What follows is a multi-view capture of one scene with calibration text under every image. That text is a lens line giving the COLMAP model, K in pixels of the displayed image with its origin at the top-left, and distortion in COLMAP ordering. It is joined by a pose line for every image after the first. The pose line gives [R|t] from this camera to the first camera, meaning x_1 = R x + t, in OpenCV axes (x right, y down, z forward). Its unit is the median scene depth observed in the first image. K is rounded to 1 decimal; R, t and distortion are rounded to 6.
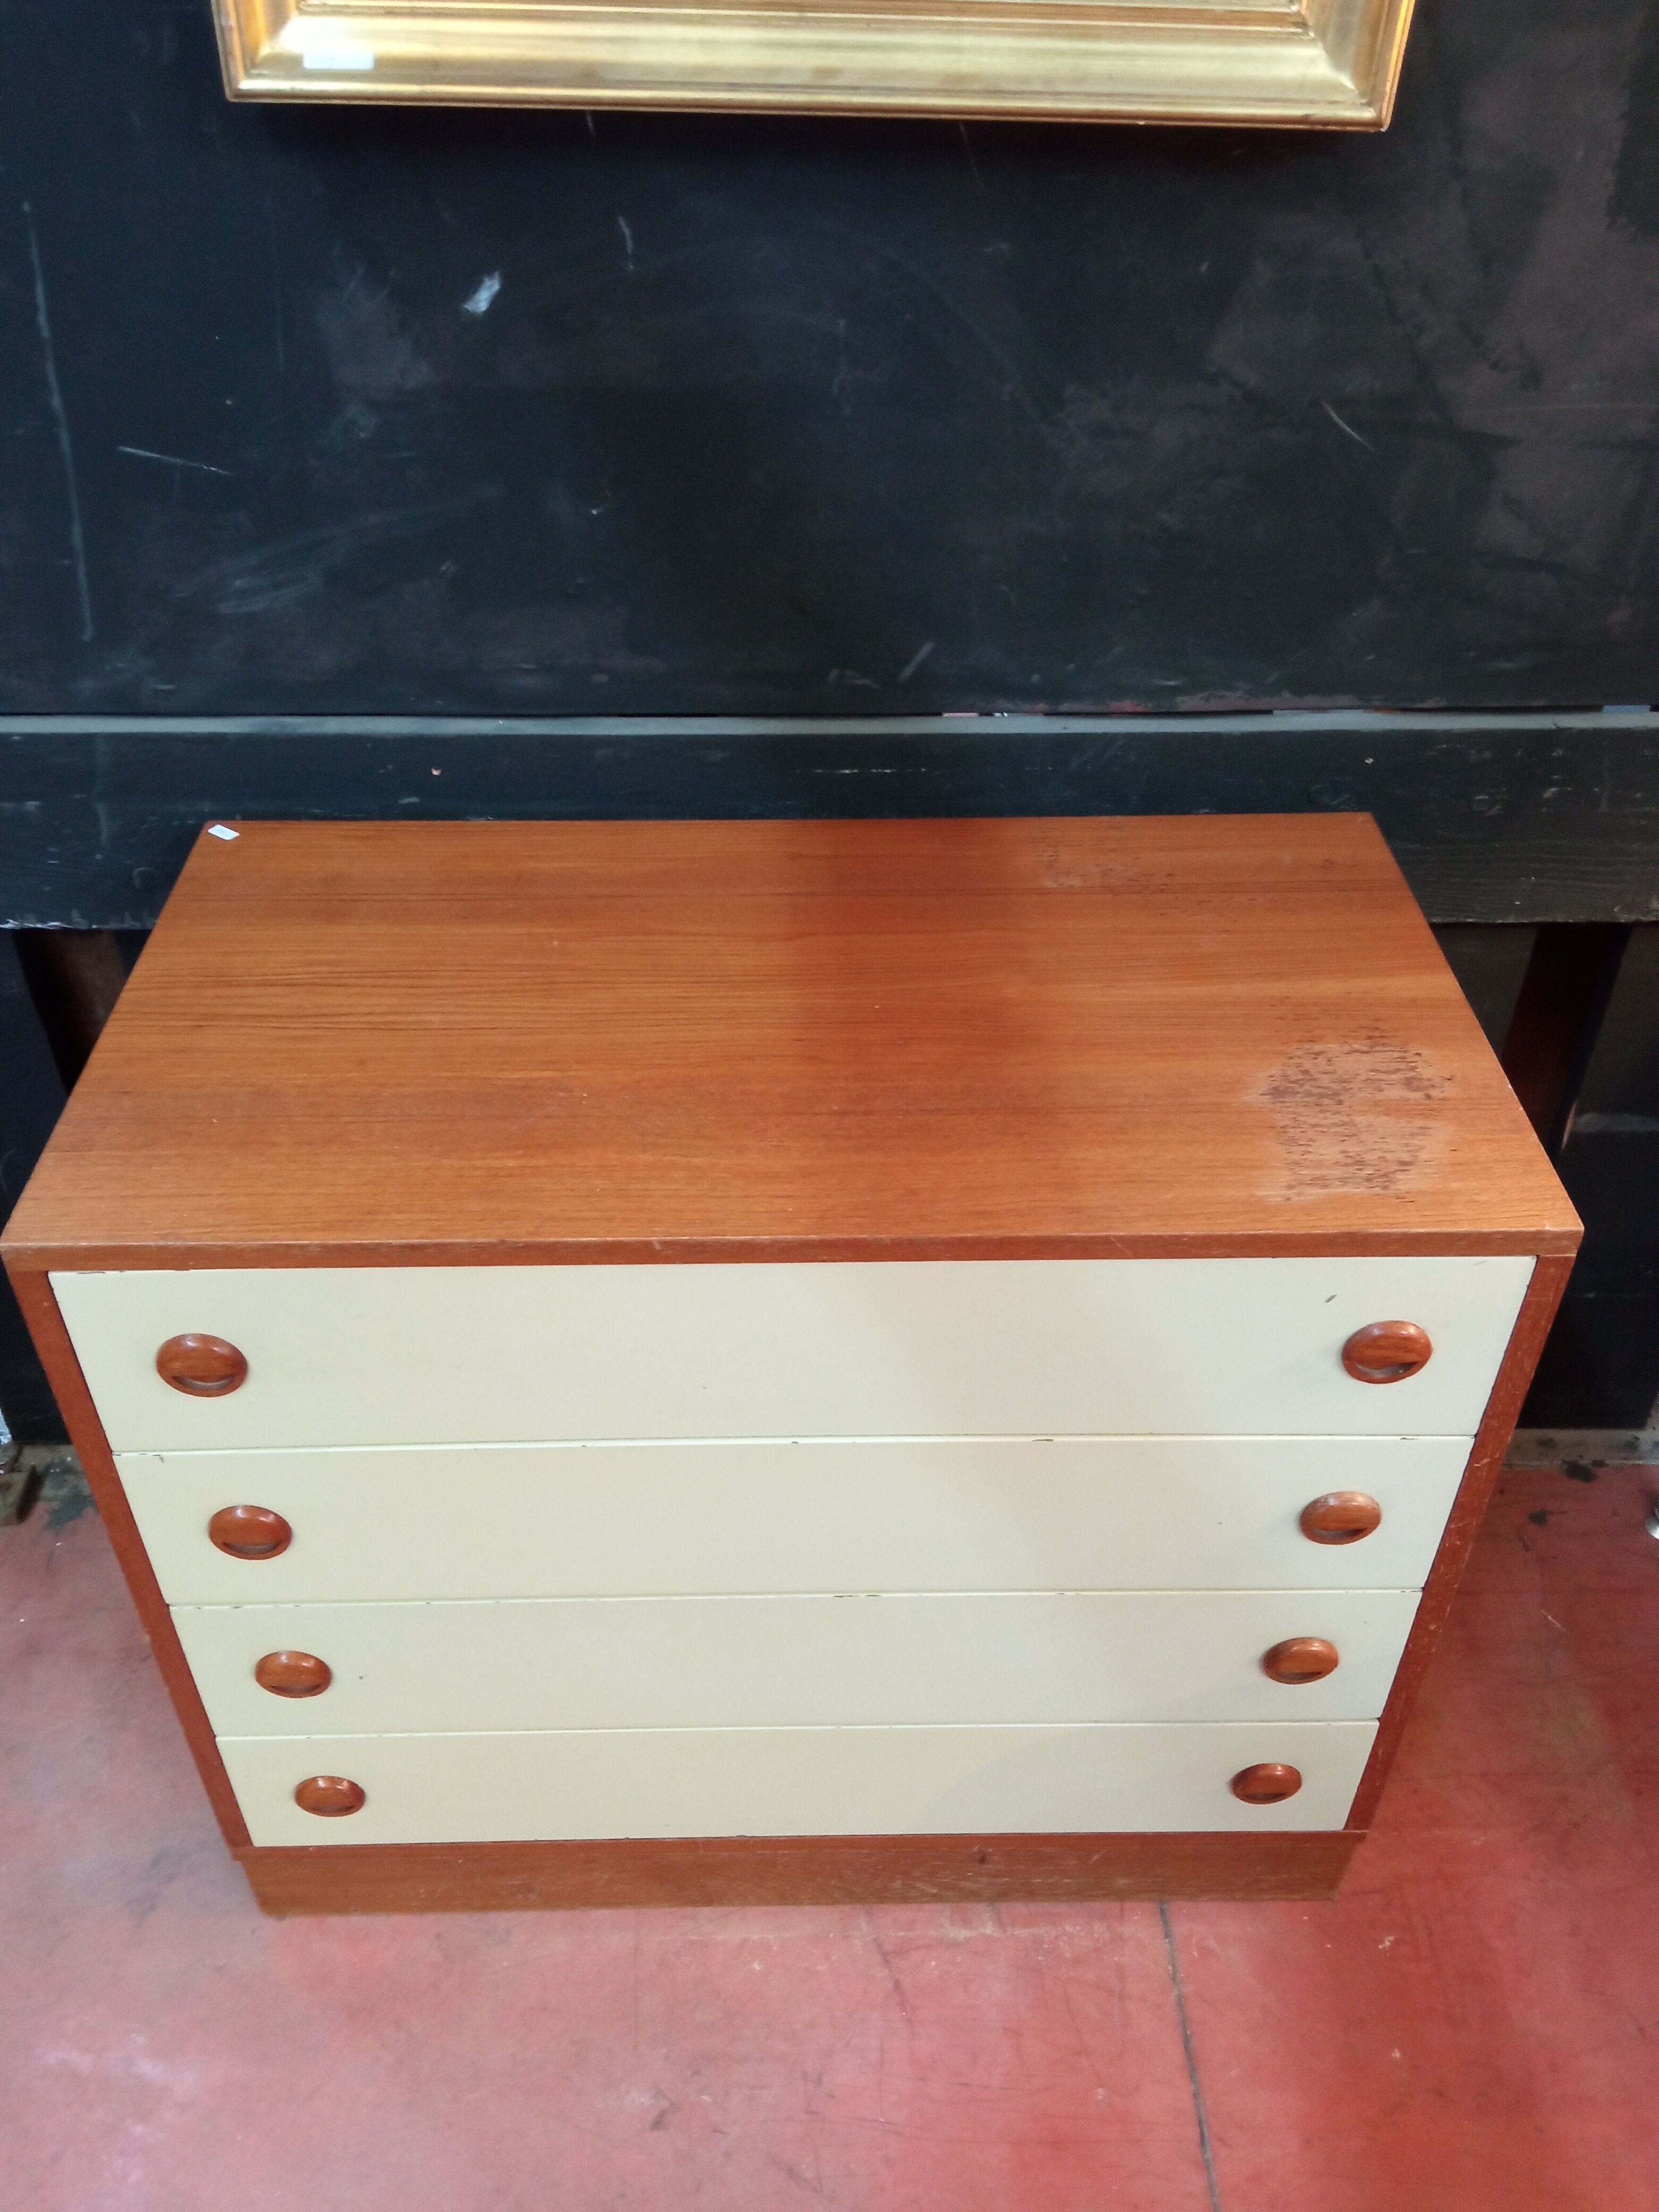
lens RADIAL K [[1766.2, 0, 796.3], [0, 1766.2, 1103.6], [0, 0, 1]] dist [0.083305, -0.145549]
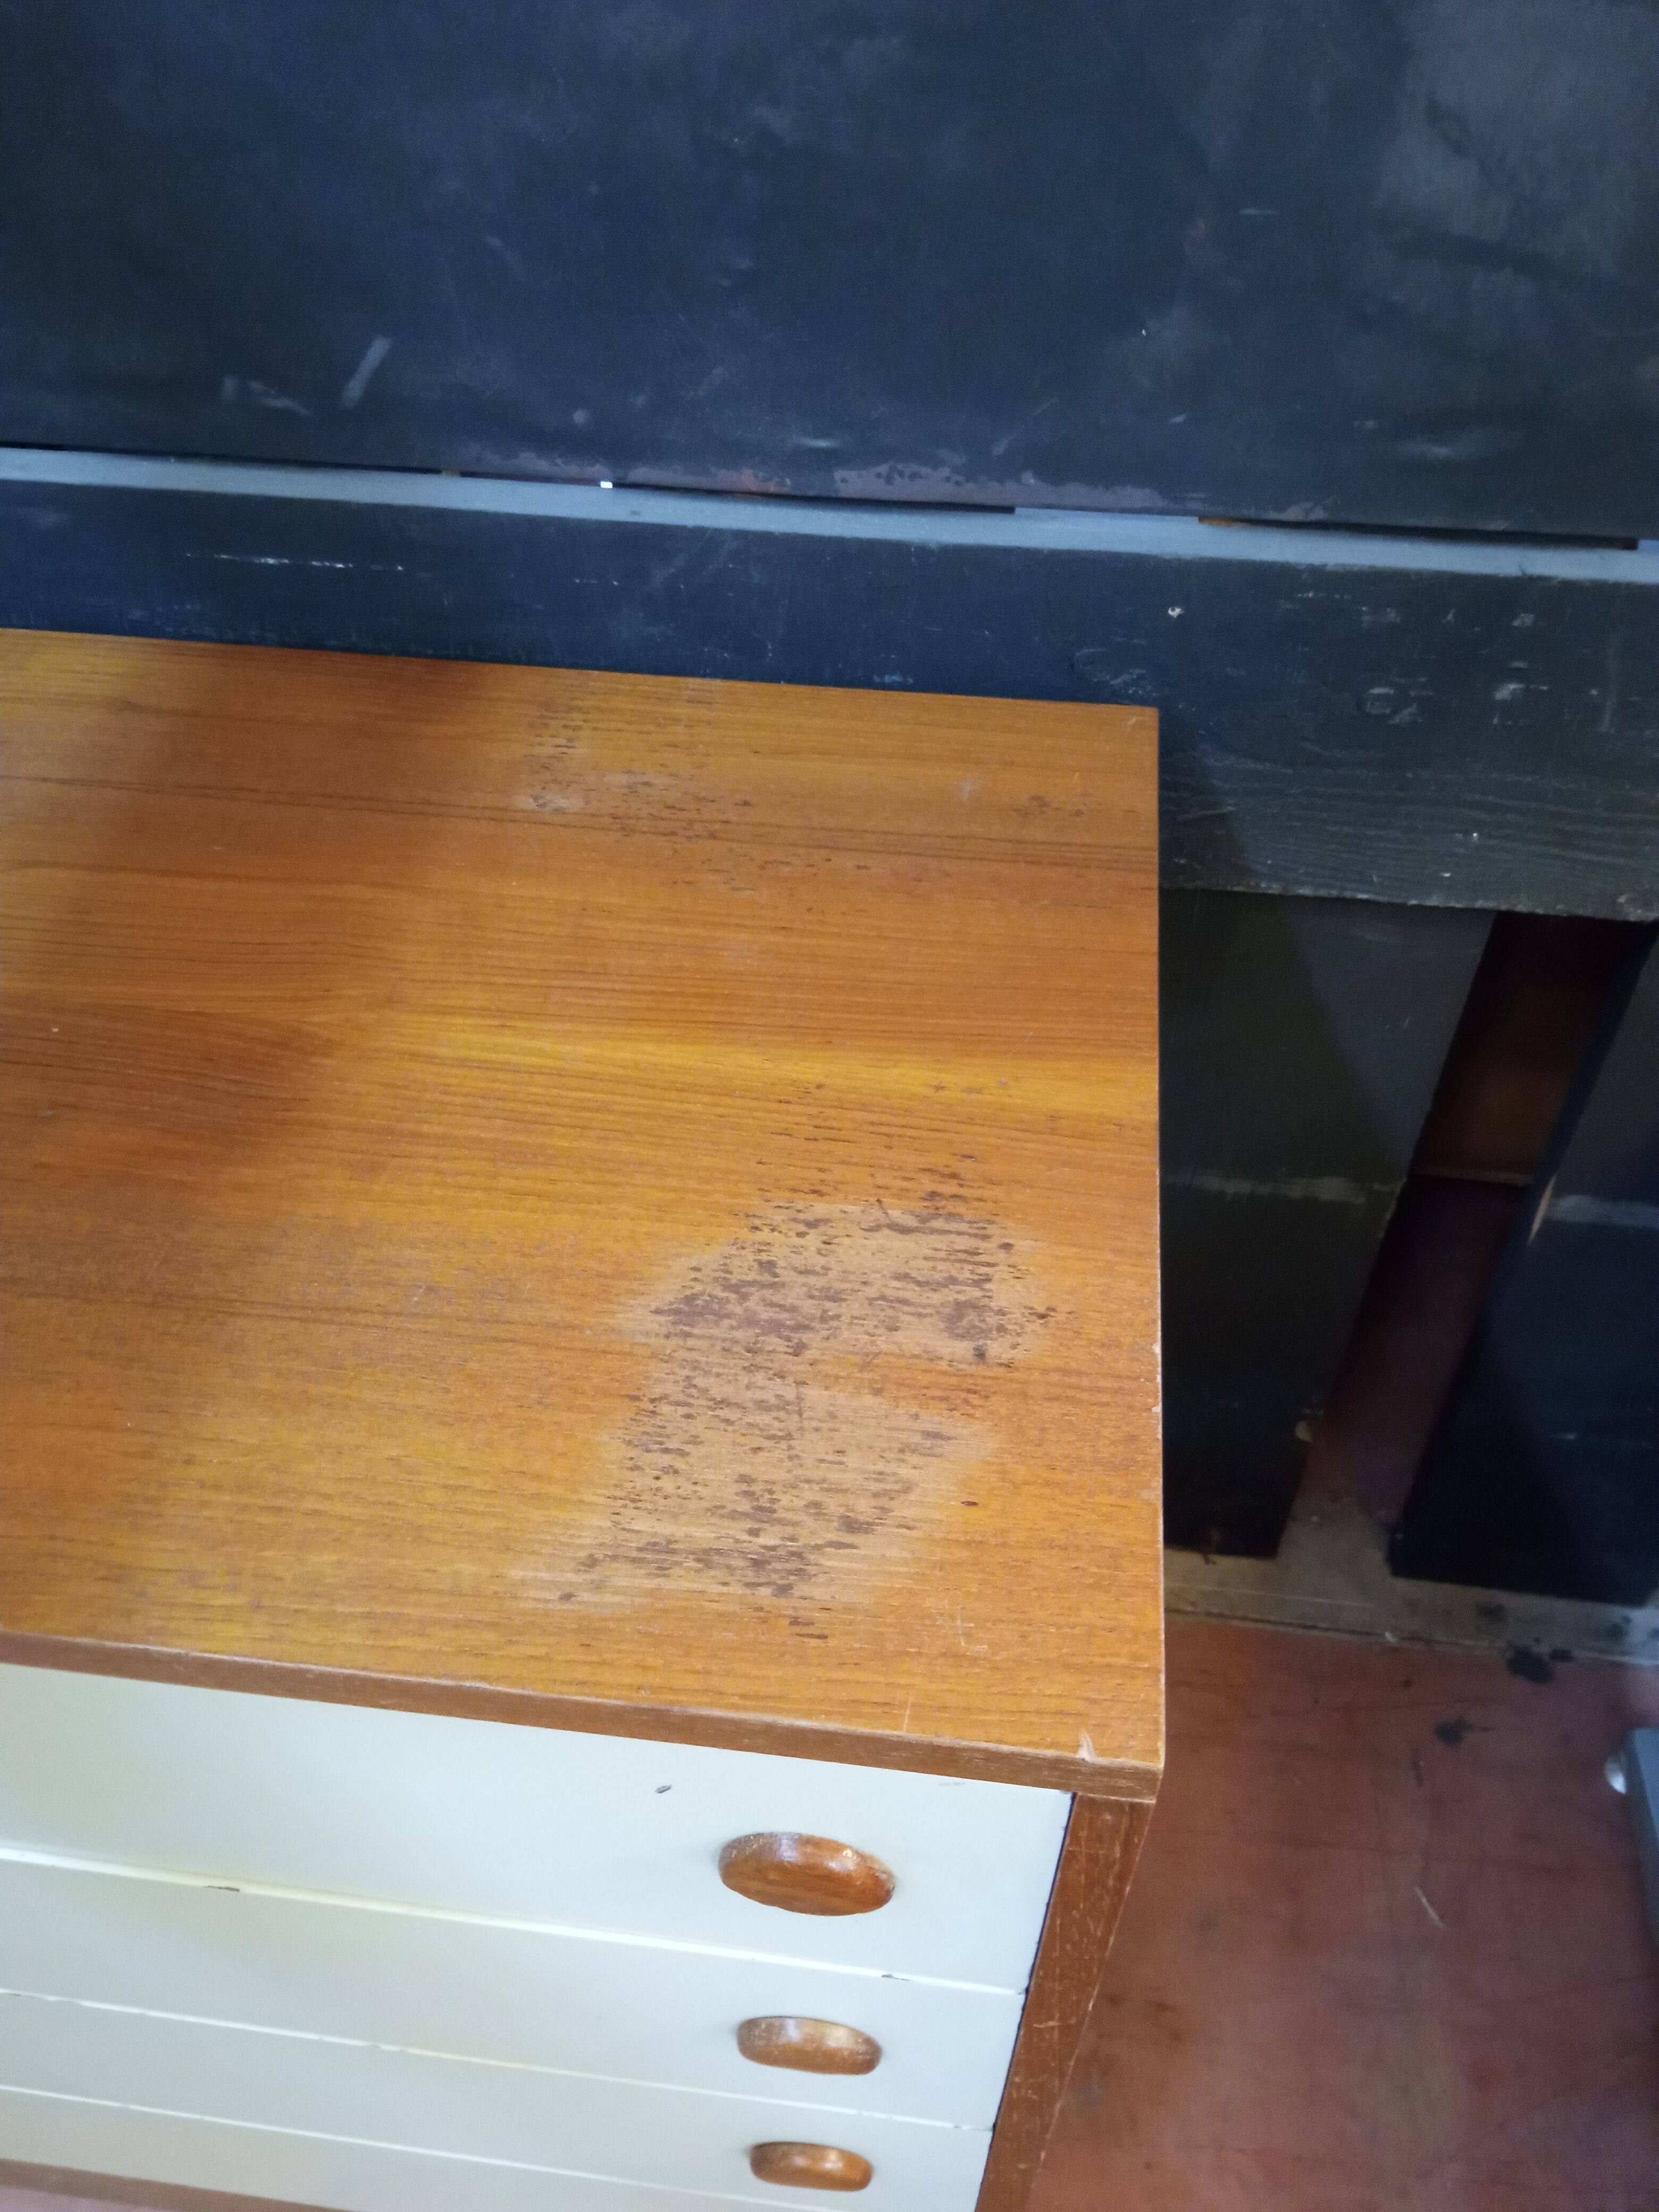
lens RADIAL K [[1802.3, 0, 796.0], [0, 1802.3, 1098.0], [0, 0, 1]] dist [0.066068, -0.111695]
pose [[0.990145, 0.099074, -0.098981, 0.281763], [-0.085115, 0.986982, 0.136465, -0.111837], [0.111213, -0.126696, 0.985688, 0.416028]]
